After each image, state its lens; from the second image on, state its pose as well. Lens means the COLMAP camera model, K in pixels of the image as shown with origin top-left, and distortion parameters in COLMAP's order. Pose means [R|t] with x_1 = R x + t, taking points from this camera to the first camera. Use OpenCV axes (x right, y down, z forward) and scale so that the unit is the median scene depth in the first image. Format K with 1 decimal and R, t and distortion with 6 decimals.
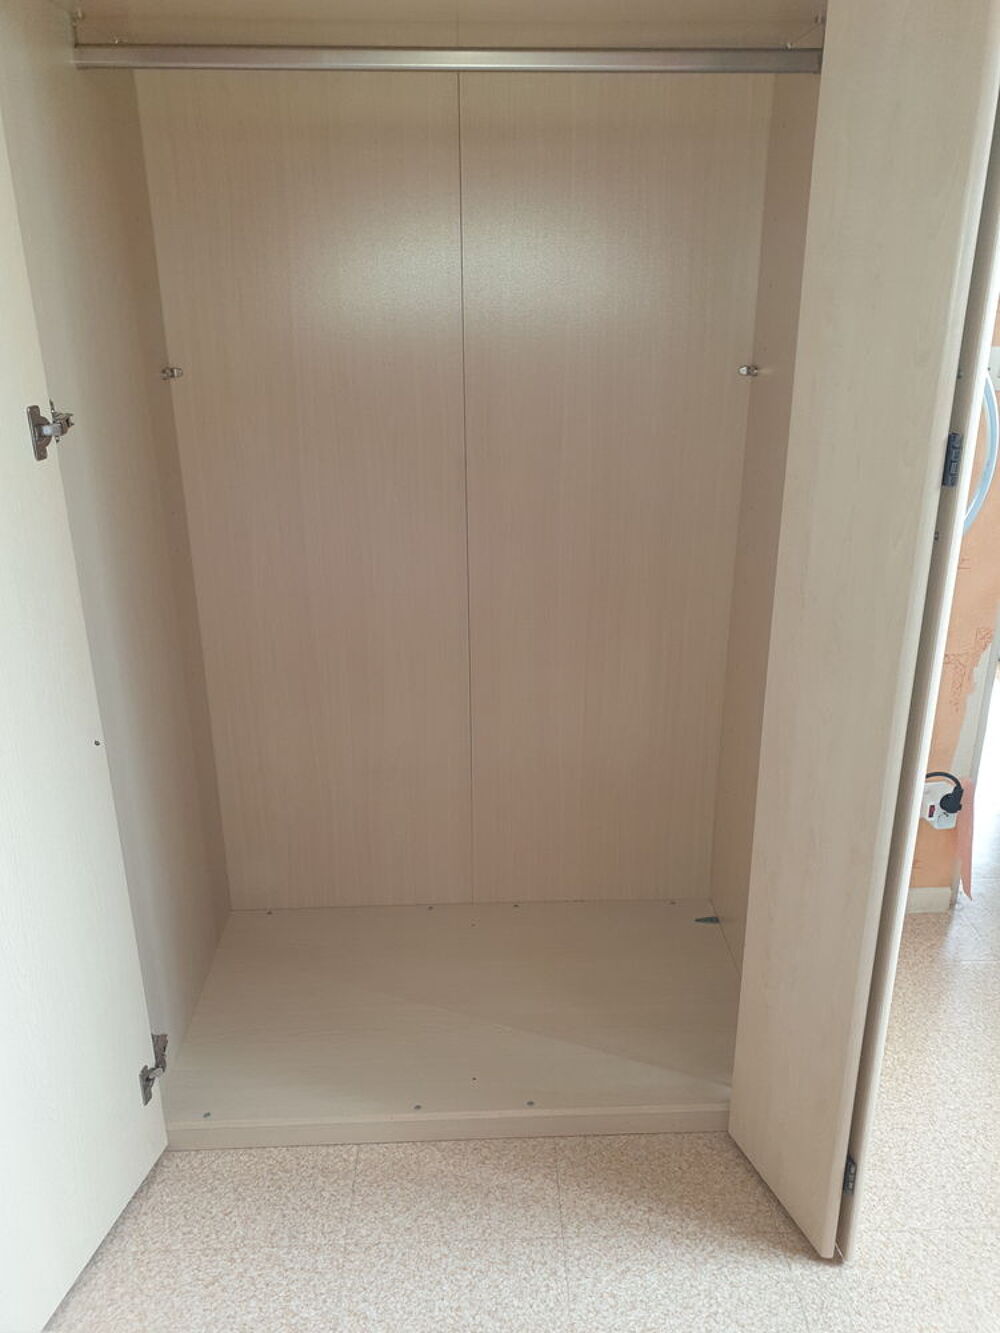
lens RADIAL K [[1014.1, 0, 504.9], [0, 1014.1, 661.6], [0, 0, 1]] dist [0.000318, -0.004178]
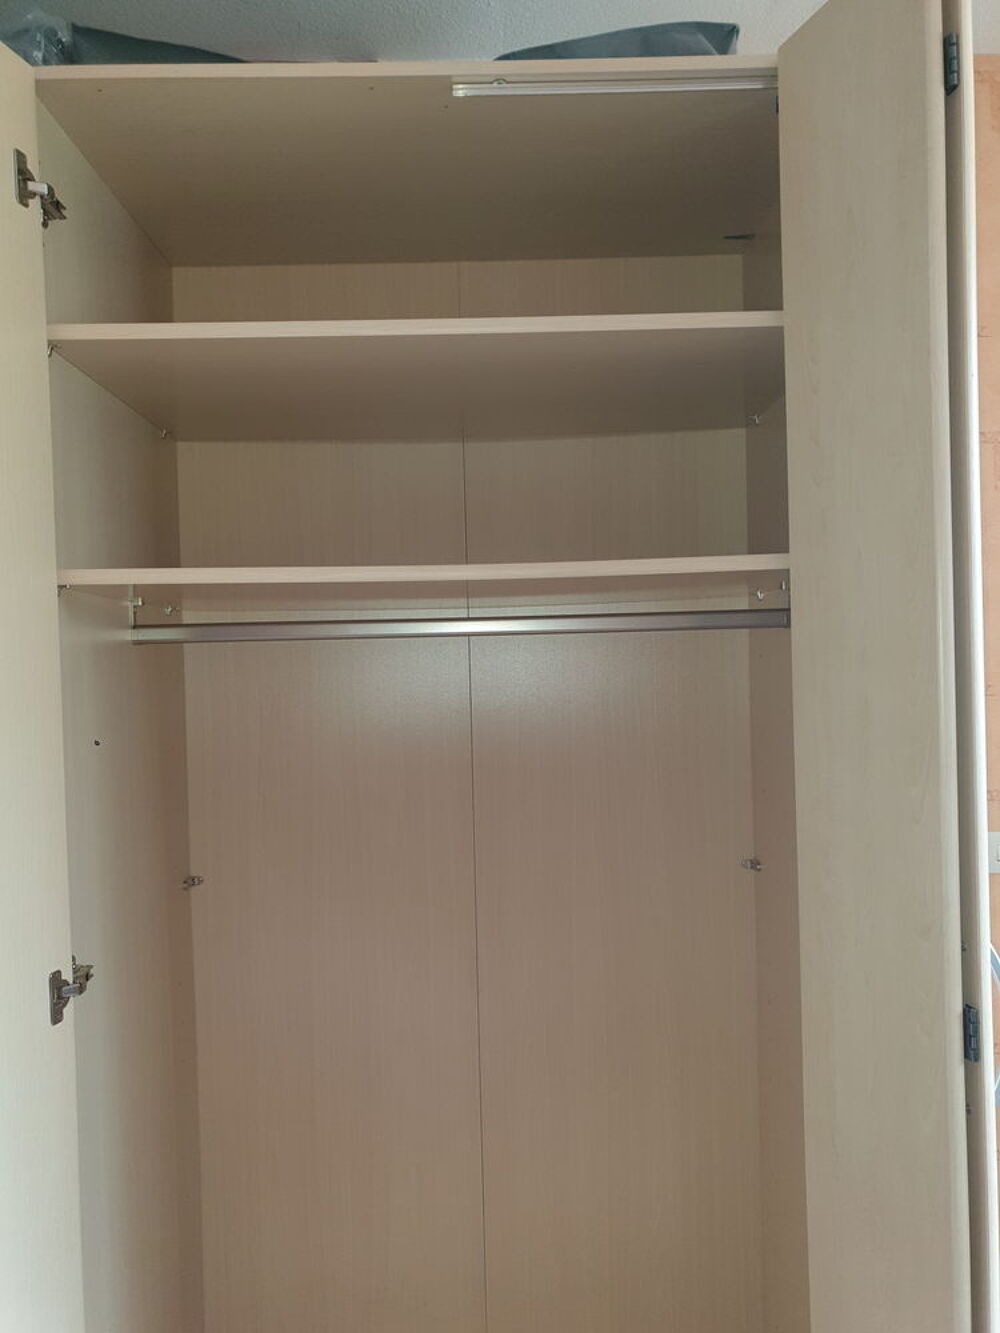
lens RADIAL K [[1014.1, 0, 495.1], [0, 1014.1, 663.4], [0, 0, 1]] dist [0.000318, -0.004178]
pose [[0.999662, -0.021877, -0.014015, -0.001318], [0.015713, 0.938664, -0.344475, -0.172334], [0.020691, 0.344139, 0.938691, -0.053283]]
